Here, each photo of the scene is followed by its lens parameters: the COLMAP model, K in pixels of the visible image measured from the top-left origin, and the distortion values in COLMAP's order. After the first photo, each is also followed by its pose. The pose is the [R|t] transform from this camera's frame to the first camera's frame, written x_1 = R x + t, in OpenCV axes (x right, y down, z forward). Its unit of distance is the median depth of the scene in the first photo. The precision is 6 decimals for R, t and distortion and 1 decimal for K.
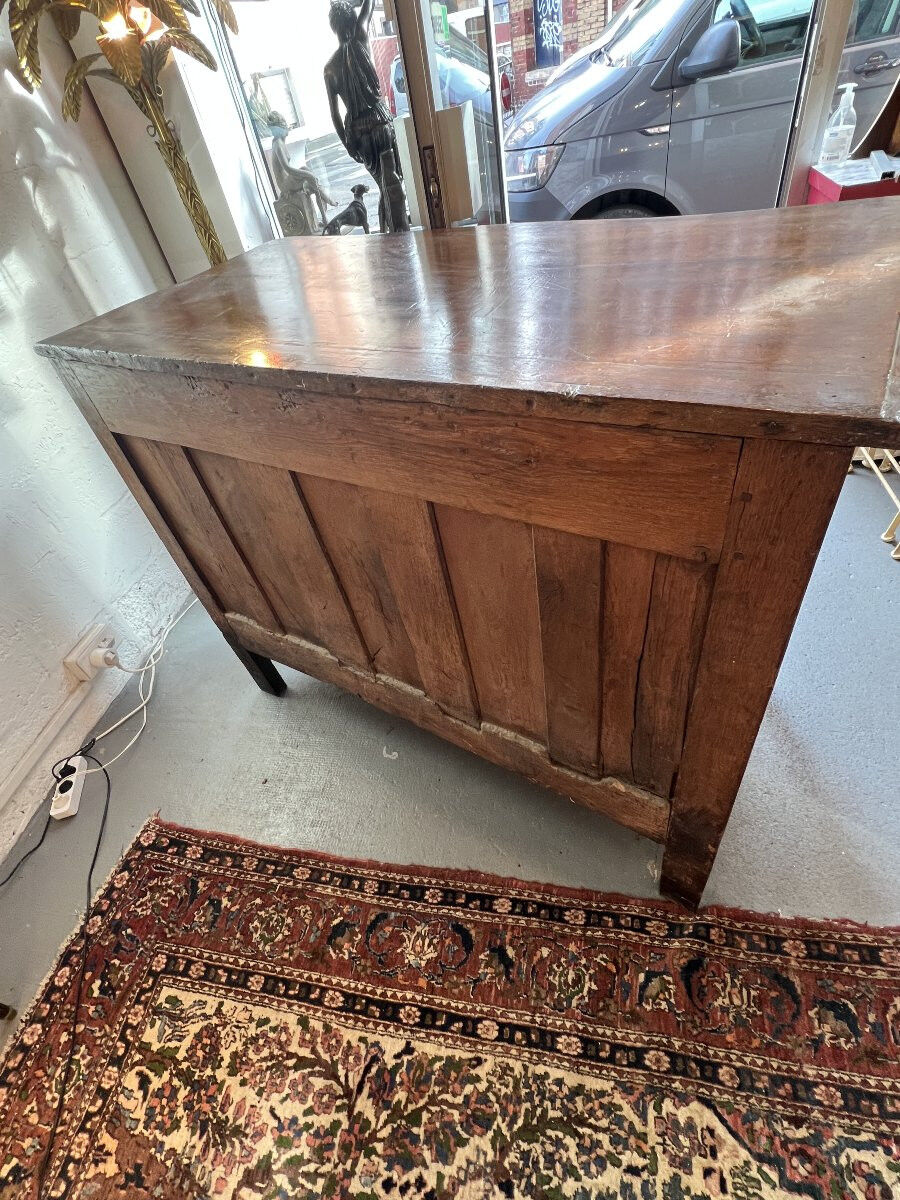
lens RADIAL K [[574.2, 0, 454.5], [0, 574.2, 591.4], [0, 0, 1]] dist [-0.004137, 0.001446]
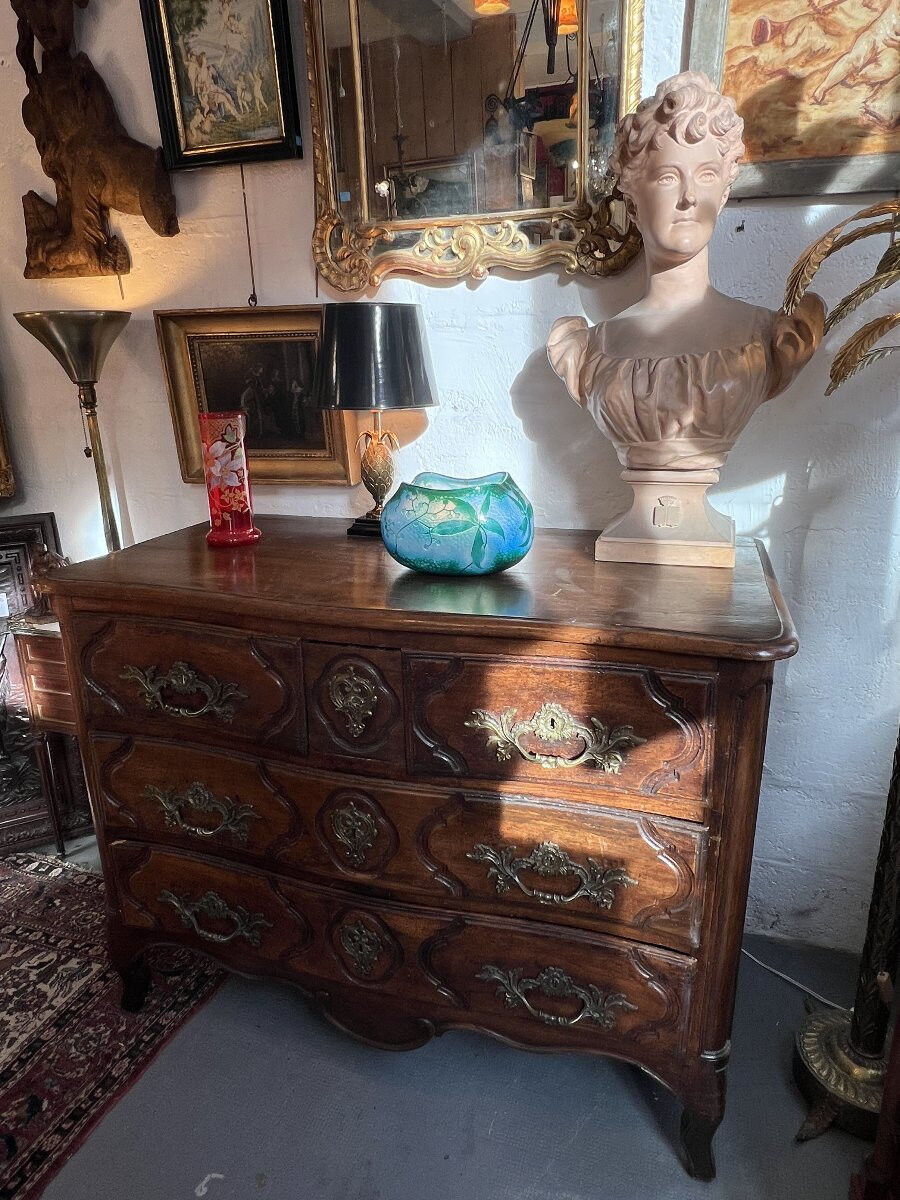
lens RADIAL K [[753.9, 0, 447.7], [0, 753.9, 594.7], [0, 0, 1]] dist [0.001738, -0.000099]
pose [[-0.156219, 0.454038, -0.877180, 0.413590], [-0.637020, 0.632391, 0.440781, -0.958207], [0.754852, 0.627640, 0.190440, 0.762639]]
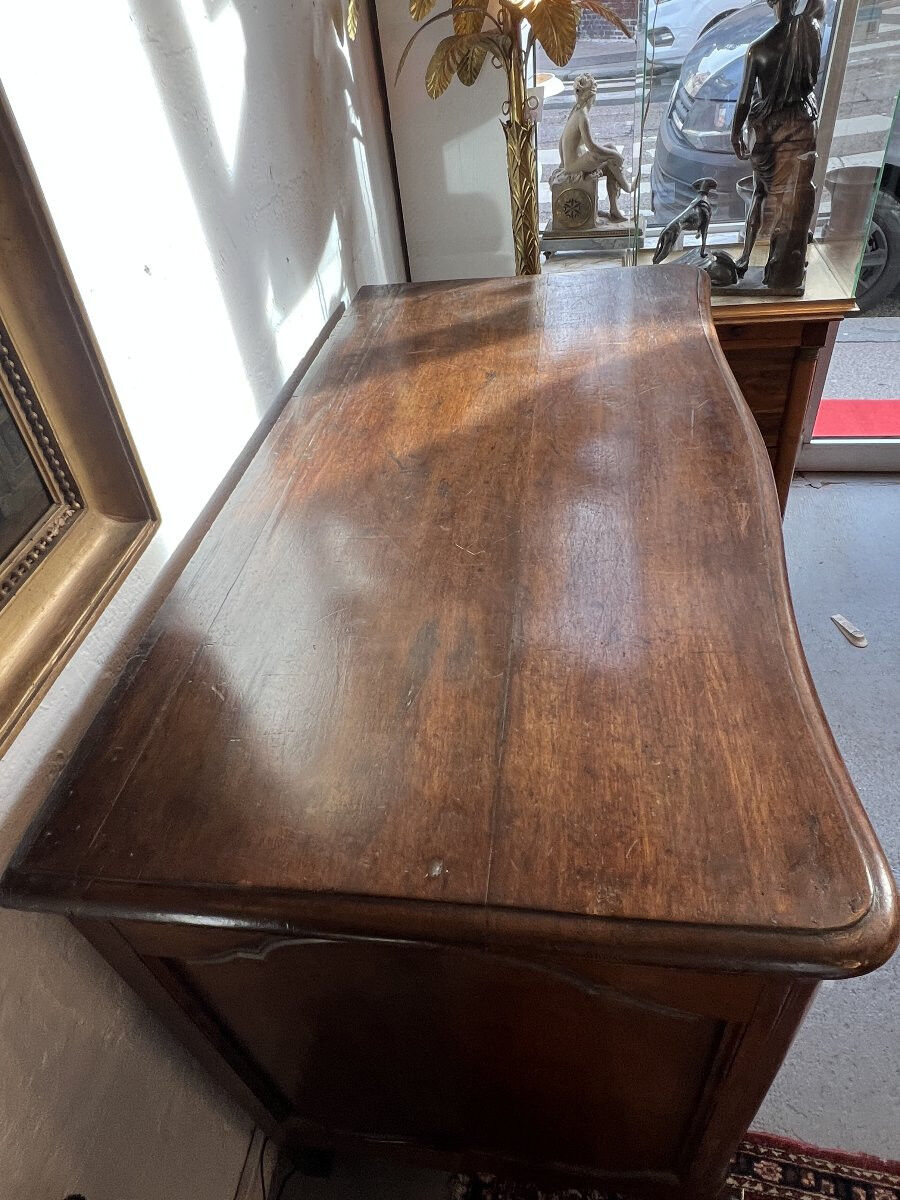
lens RADIAL K [[753.9, 0, 448.4], [0, 753.9, 592.2], [0, 0, 1]] dist [0.001738, -0.000099]
pose [[0.997999, 0.045559, 0.043847, -0.817151], [-0.044148, 0.998492, -0.032624, -0.197768], [-0.045267, 0.030623, 0.998505, 0.066398]]
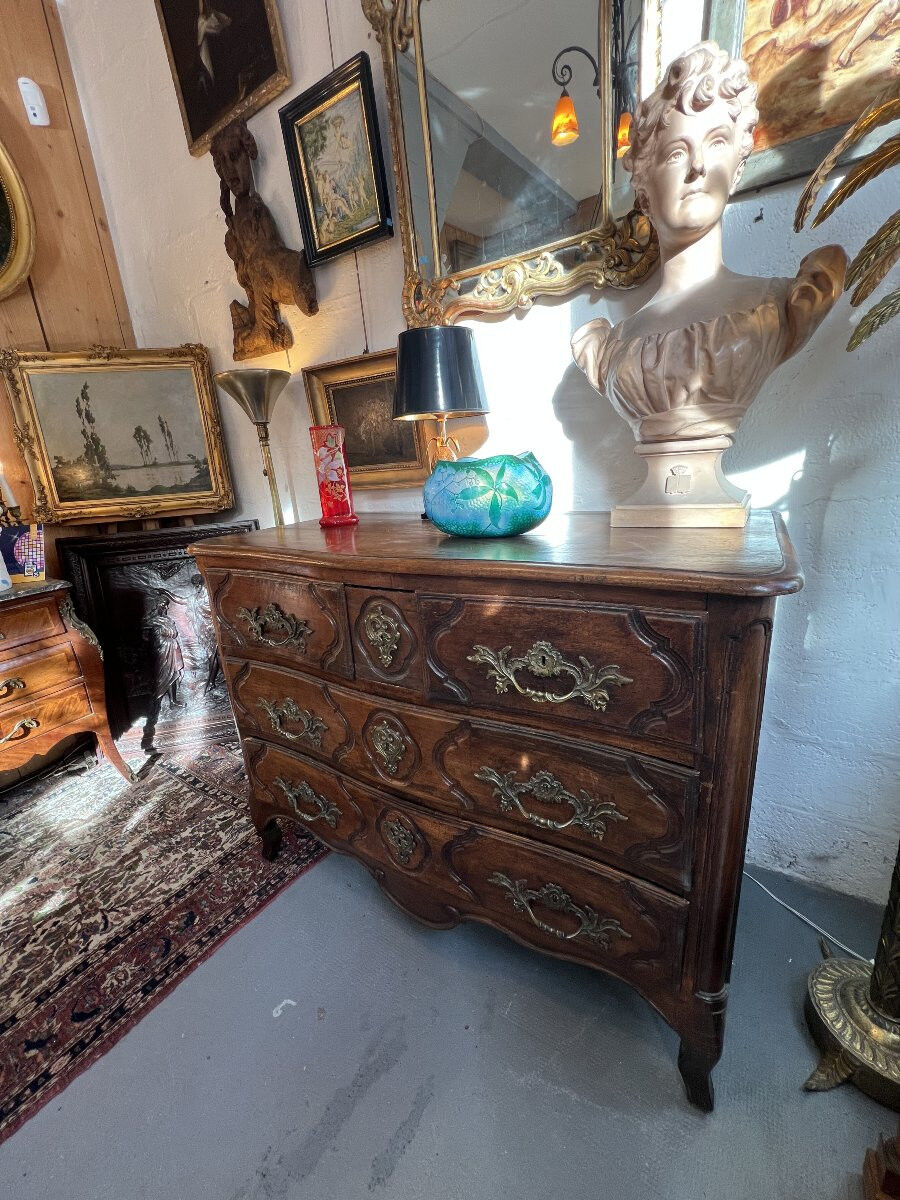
lens RADIAL K [[479.6, 0, 451.8], [0, 479.6, 595.9], [0, 0, 1]] dist [0.000189, 0.000609]
pose [[-0.367163, 0.443135, -0.817816, 0.160047], [-0.526288, 0.625983, 0.575470, -0.880245], [0.766950, 0.641698, 0.003379, 1.001096]]
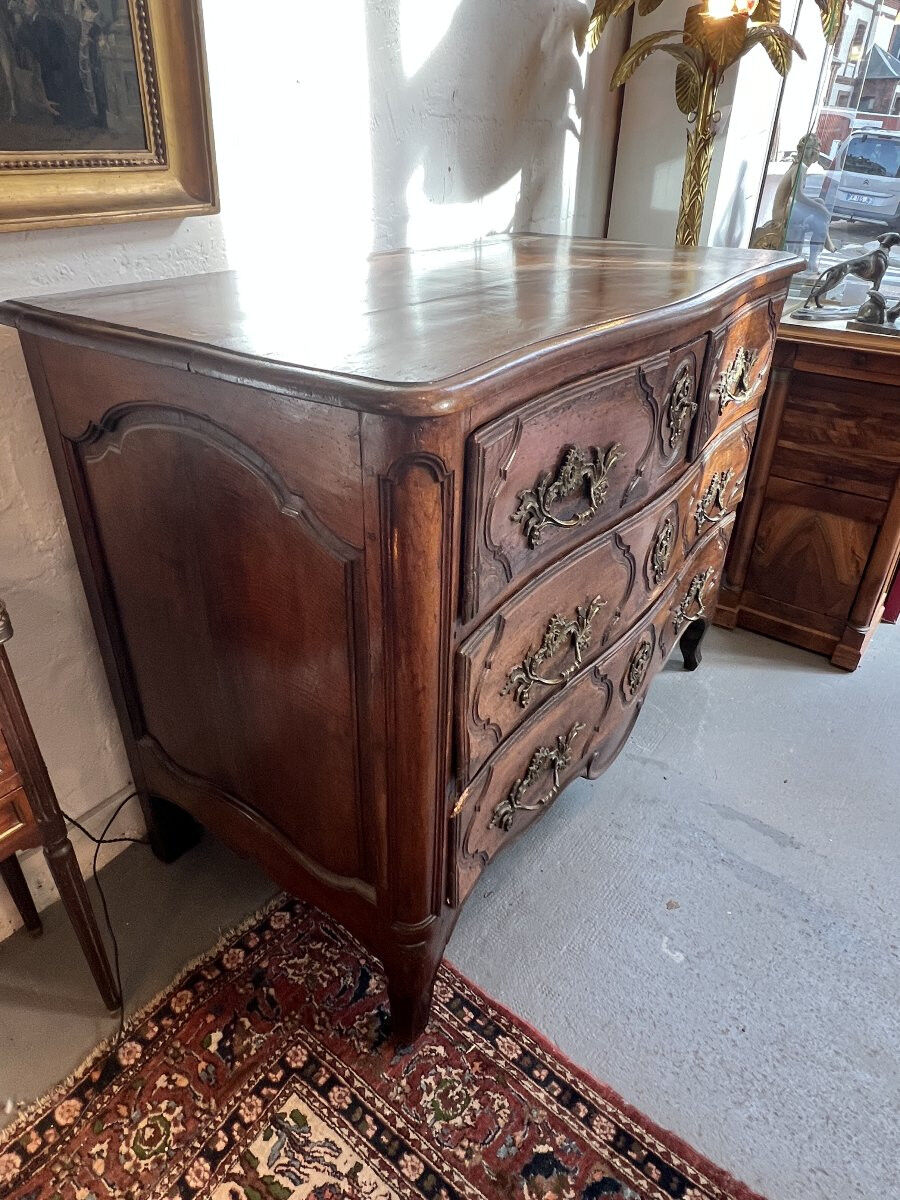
lens RADIAL K [[753.9, 0, 449.3], [0, 753.9, 592.3], [0, 0, 1]] dist [0.001738, -0.000099]
pose [[0.872960, 0.392333, -0.289855, -0.310472], [-0.436654, 0.893382, -0.105837, 0.143474], [0.217428, 0.218958, 0.951201, 0.002091]]
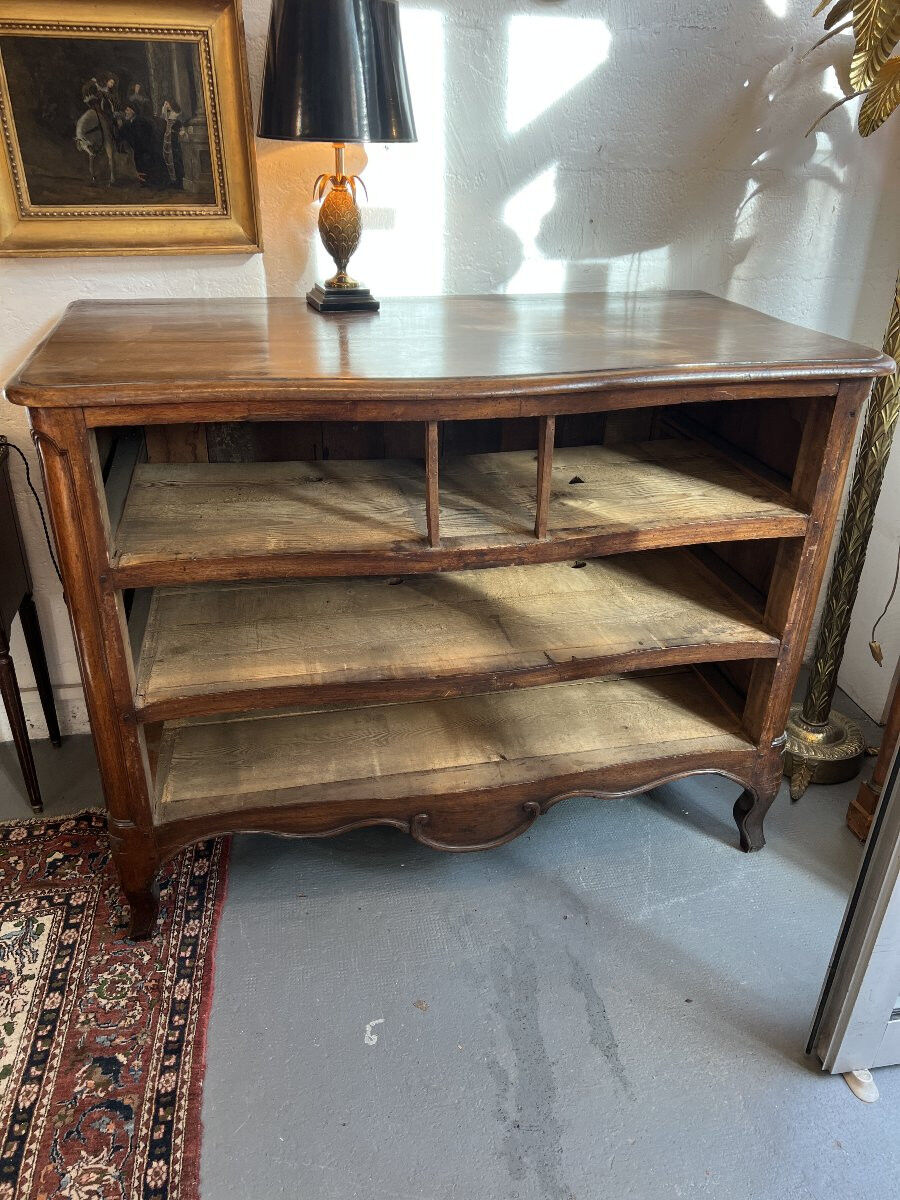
lens RADIAL K [[899.3, 0, 448.0], [0, 899.3, 601.1], [0, 0, 1]] dist [0.054694, -0.049309]
pose [[0.345666, 0.589139, -0.730363, 0.487461], [-0.694591, 0.683974, 0.222985, -0.425552], [0.630919, 0.430226, 0.645637, 0.238075]]
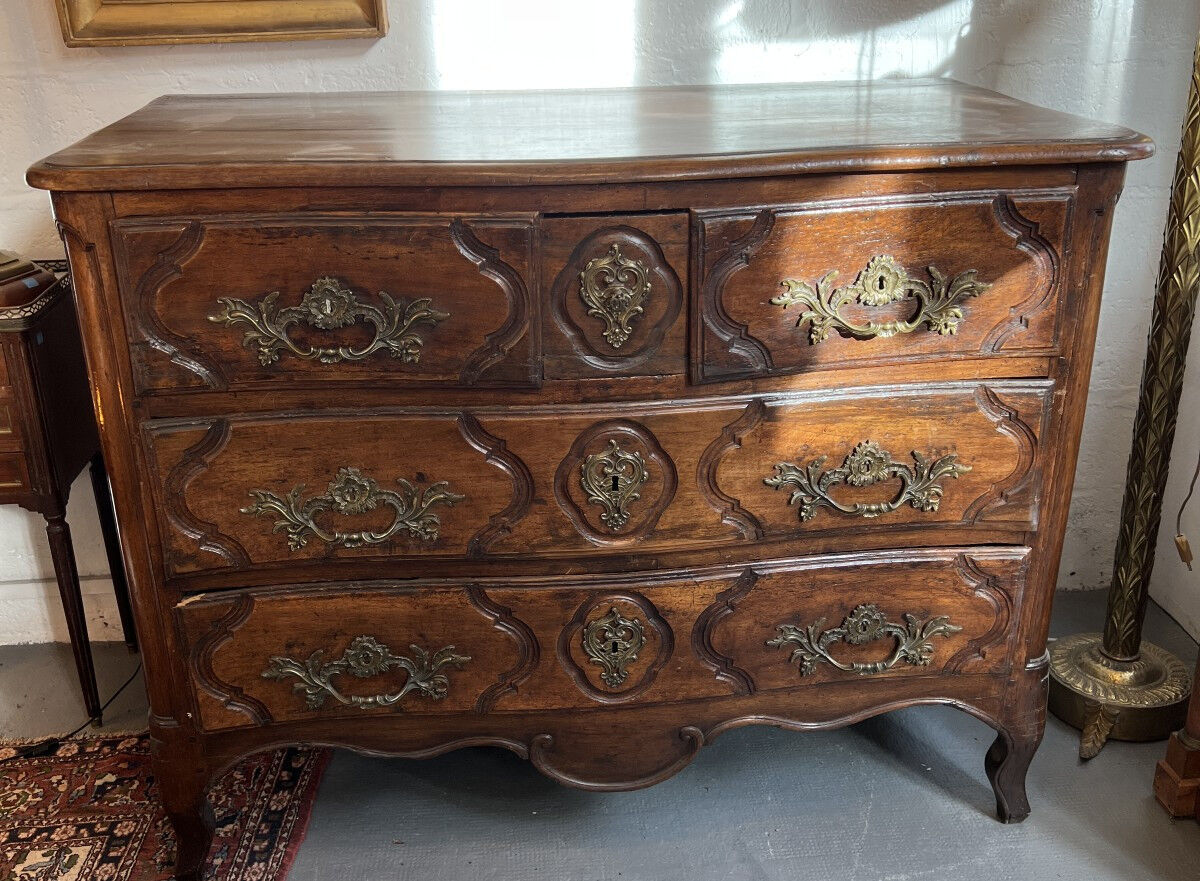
lens RADIAL K [[1208.5, 0, 601.5], [0, 1208.5, 444.6], [0, 0, 1]] dist [0.029135, 0.000000]
pose [[0.241180, 0.531476, -0.812013, 0.651147], [-0.682223, 0.687932, 0.247633, -0.501232], [0.690220, 0.494250, 0.528501, 0.372365]]
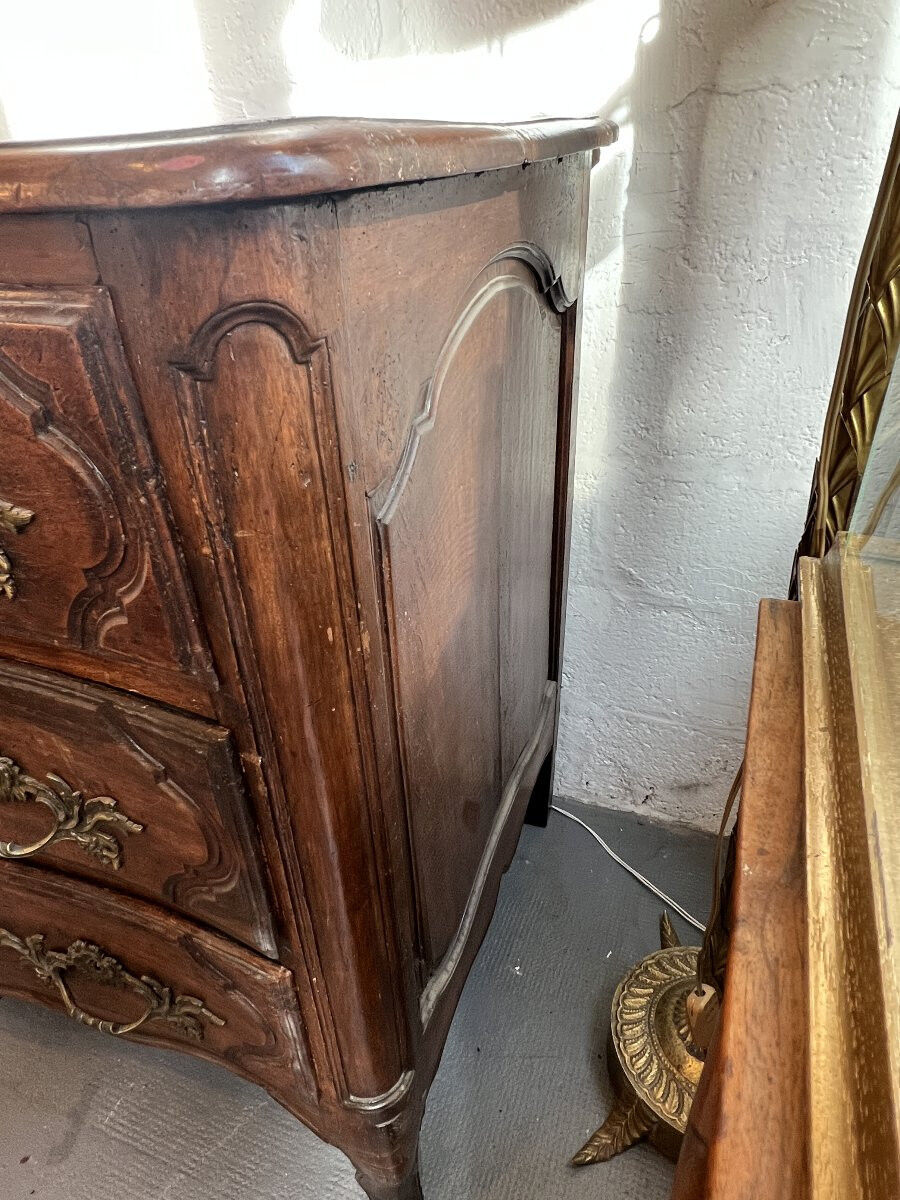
lens RADIAL K [[753.9, 0, 437.3], [0, 753.9, 588.7], [0, 0, 1]] dist [0.001738, -0.000099]
pose [[-0.207158, 0.660118, -0.722031, -0.142046], [-0.603507, 0.494647, 0.625383, -0.896973], [0.769977, 0.565304, 0.295916, 1.310812]]
